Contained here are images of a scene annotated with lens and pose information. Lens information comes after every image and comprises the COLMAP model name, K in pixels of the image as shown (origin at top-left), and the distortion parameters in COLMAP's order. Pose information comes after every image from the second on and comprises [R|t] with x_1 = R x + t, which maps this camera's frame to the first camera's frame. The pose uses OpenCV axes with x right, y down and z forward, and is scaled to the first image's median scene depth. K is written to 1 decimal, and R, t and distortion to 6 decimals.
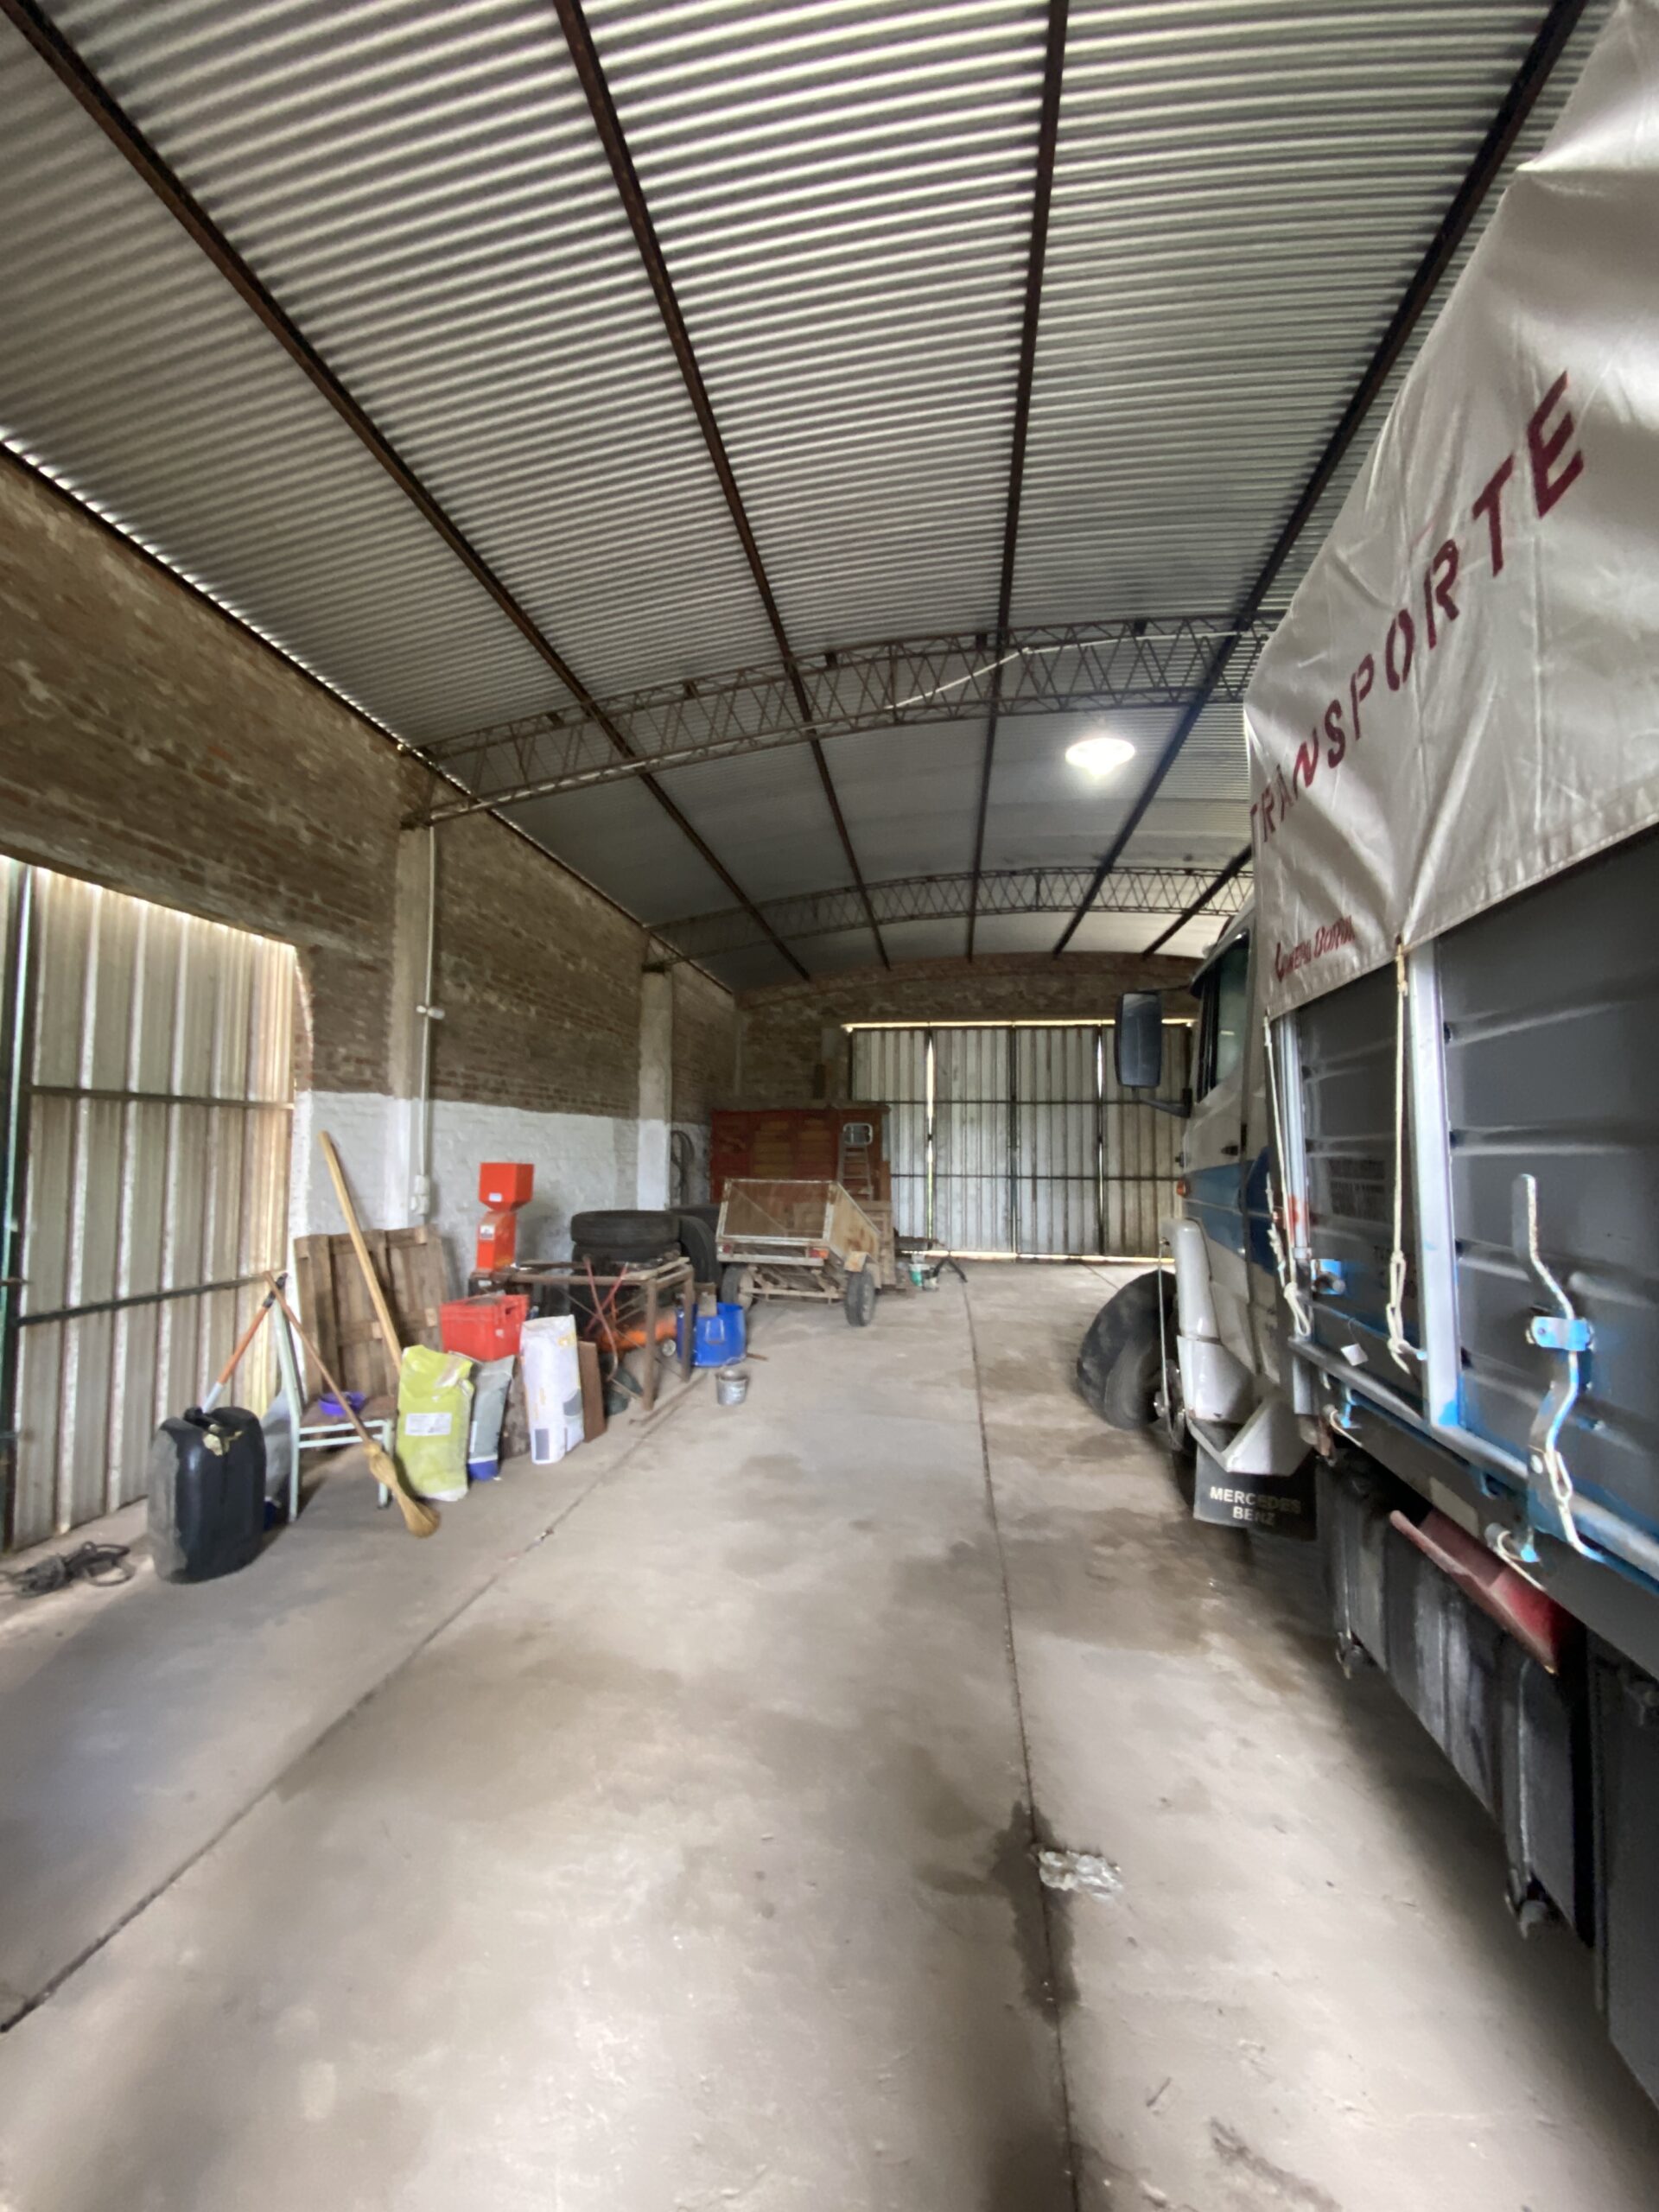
lens RADIAL K [[897.0, 0, 821.3], [0, 897.0, 1101.7], [0, 0, 1]] dist [-0.002982, -0.007153]
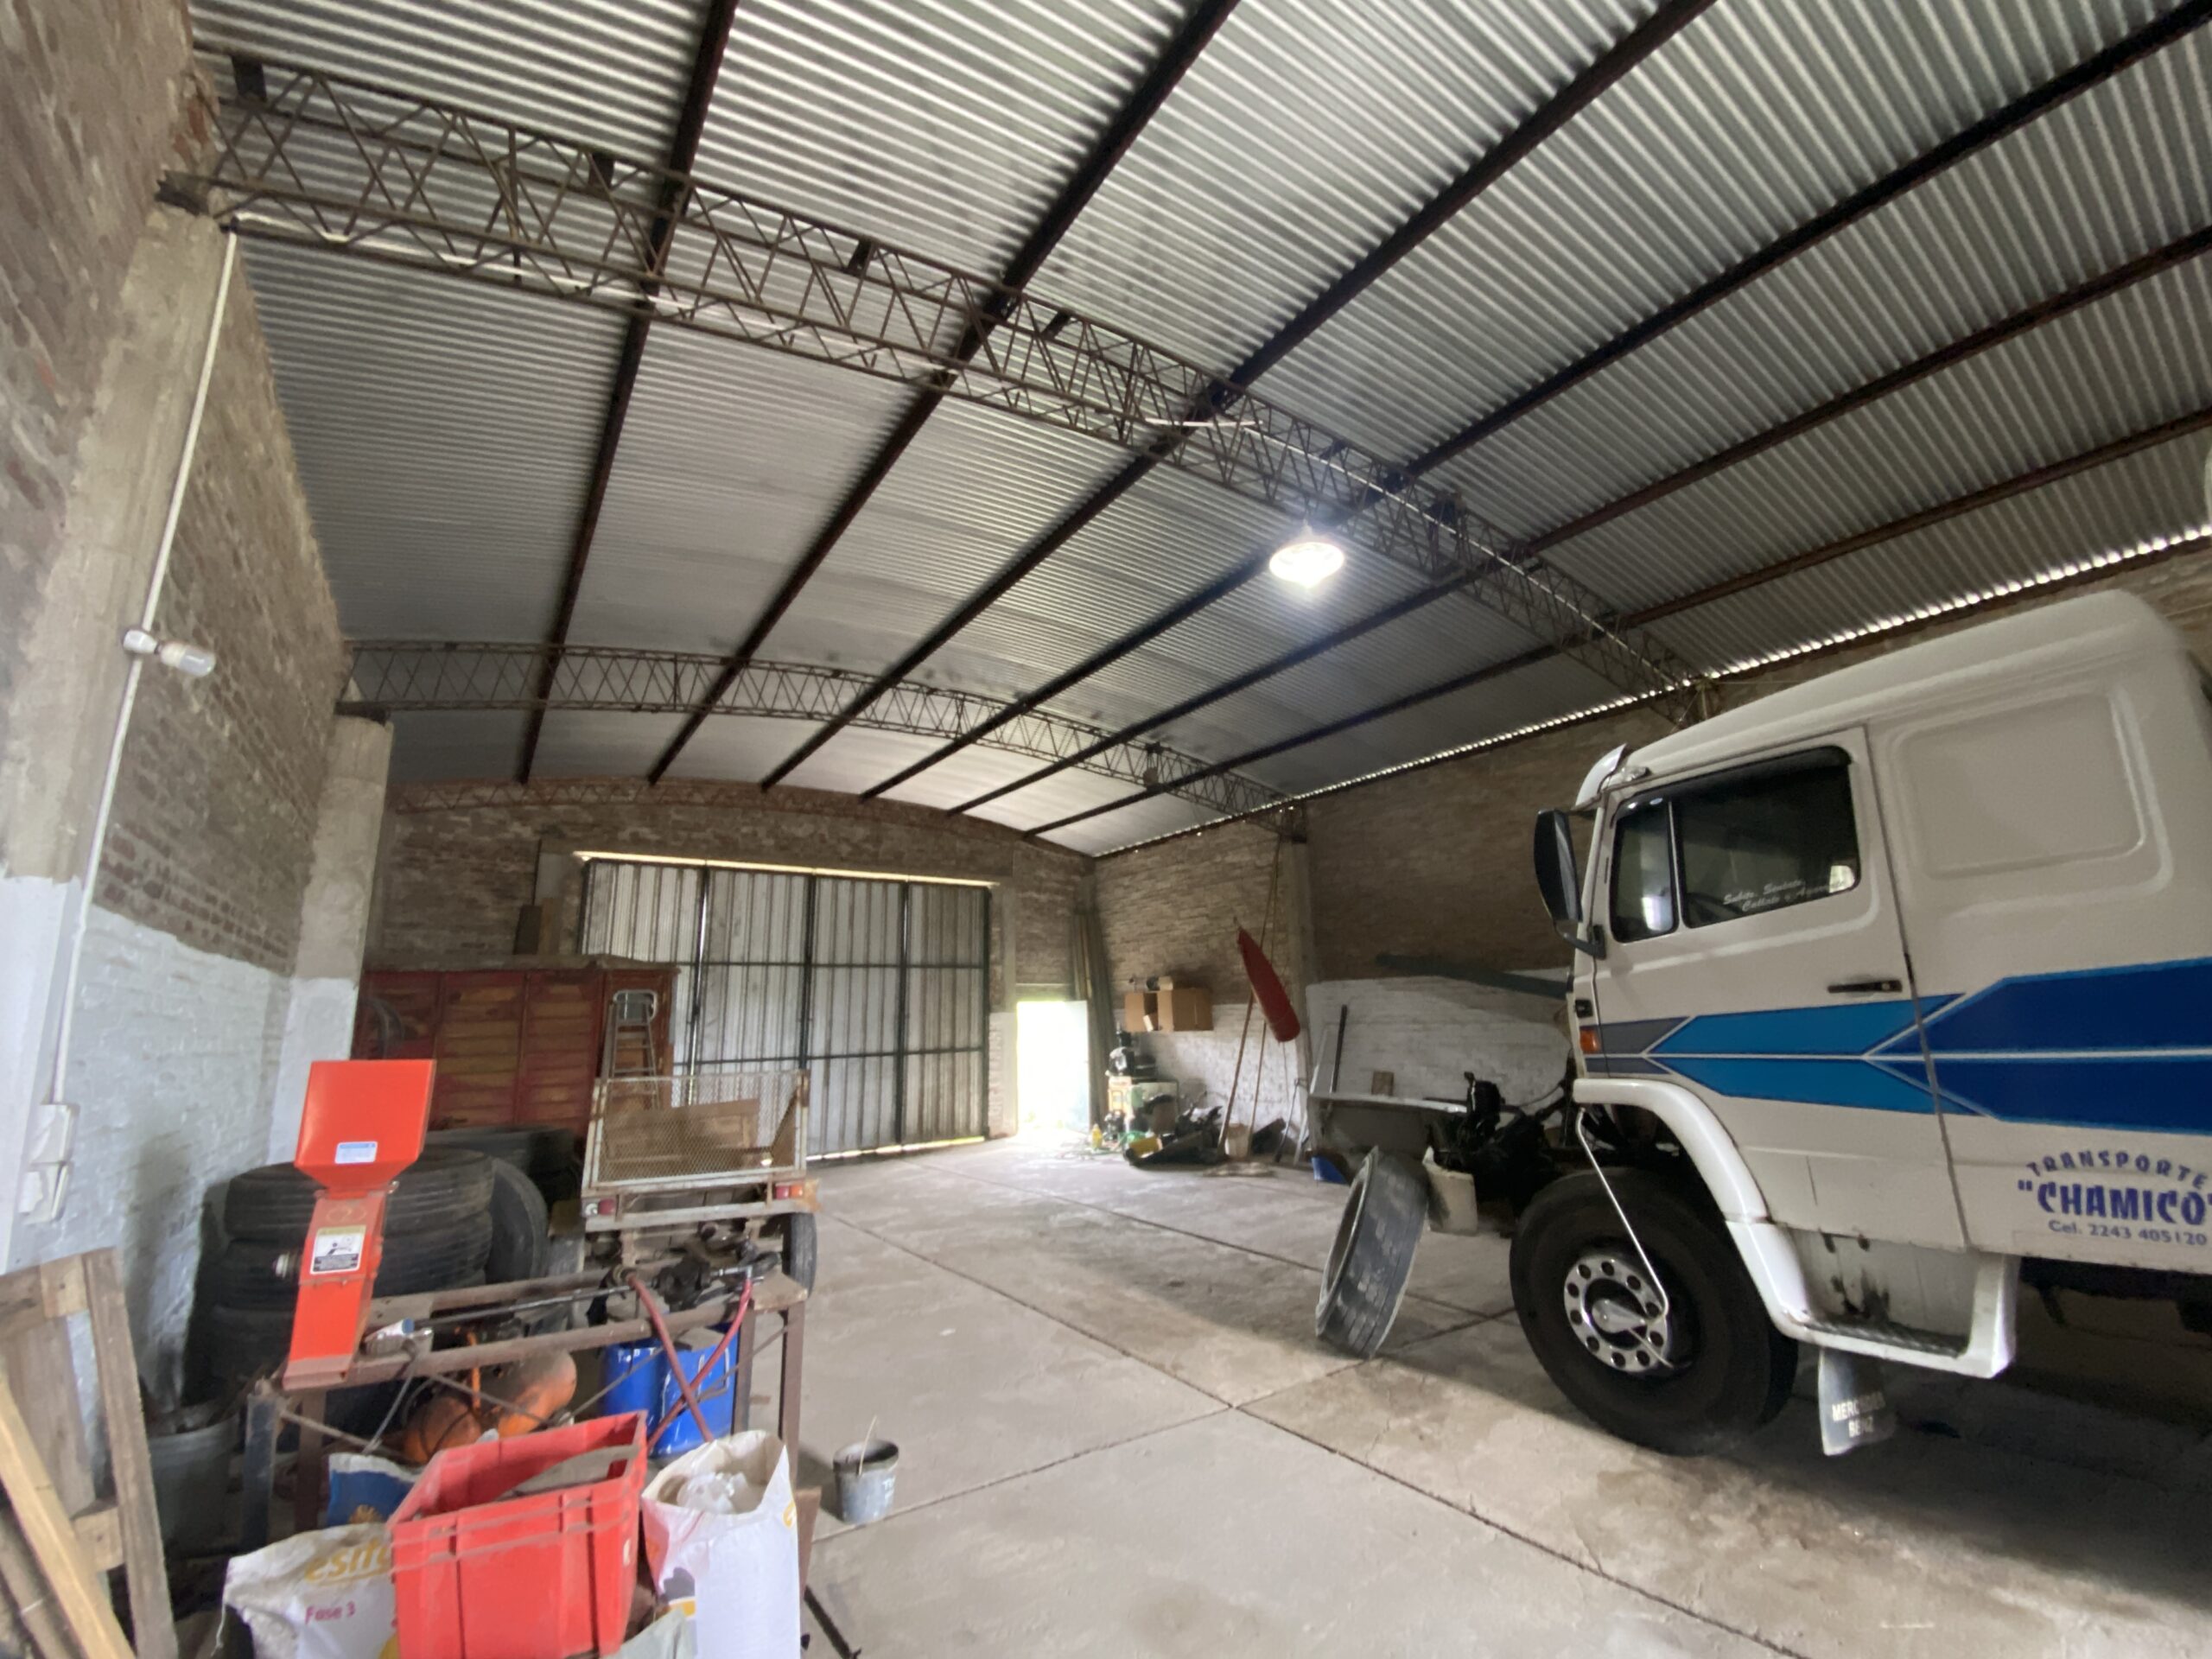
lens RADIAL K [[897.0, 0, 1113.0], [0, 897.0, 829.7], [0, 0, 1]] dist [-0.002982, -0.007153]
pose [[0.722584, 0.119436, 0.680888, -0.163998], [-0.008179, 0.986370, -0.164341, 0.011465], [-0.691235, 0.113181, 0.713711, 0.201621]]
